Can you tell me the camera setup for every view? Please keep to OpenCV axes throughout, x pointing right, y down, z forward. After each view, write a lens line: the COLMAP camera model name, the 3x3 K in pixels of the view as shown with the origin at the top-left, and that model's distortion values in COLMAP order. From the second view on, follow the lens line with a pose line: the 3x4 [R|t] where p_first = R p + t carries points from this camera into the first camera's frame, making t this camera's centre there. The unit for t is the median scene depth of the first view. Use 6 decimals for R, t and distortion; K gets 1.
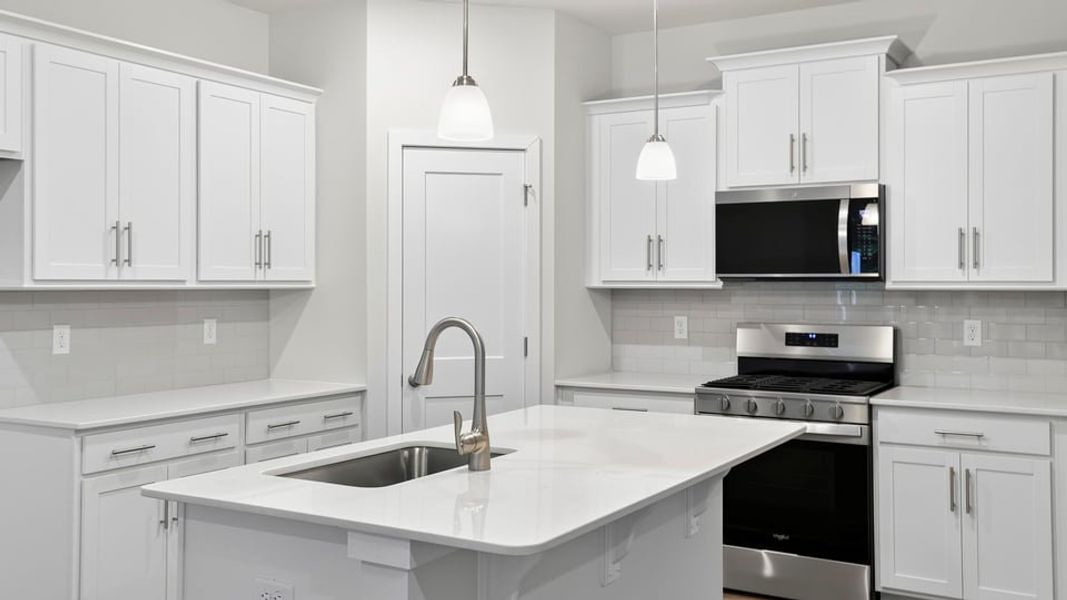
lens RADIAL K [[978.1, 0, 544.9], [0, 978.1, 272.1], [0, 0, 1]] dist [0.033097, 0.000000]
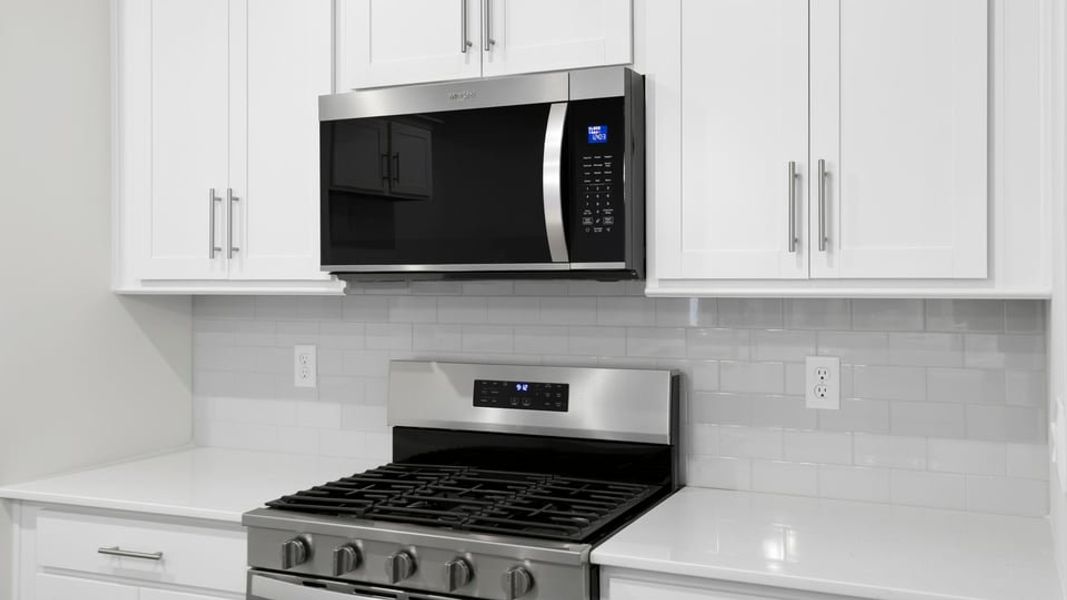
lens RADIAL K [[978.1, 0, 547.1], [0, 978.1, 267.3], [0, 0, 1]] dist [0.033097, 0.000000]
pose [[0.993889, -0.002651, 0.110356, 0.232700], [0.002627, 0.999996, 0.000360, 0.003113], [-0.110356, -0.000068, 0.993892, 0.503921]]
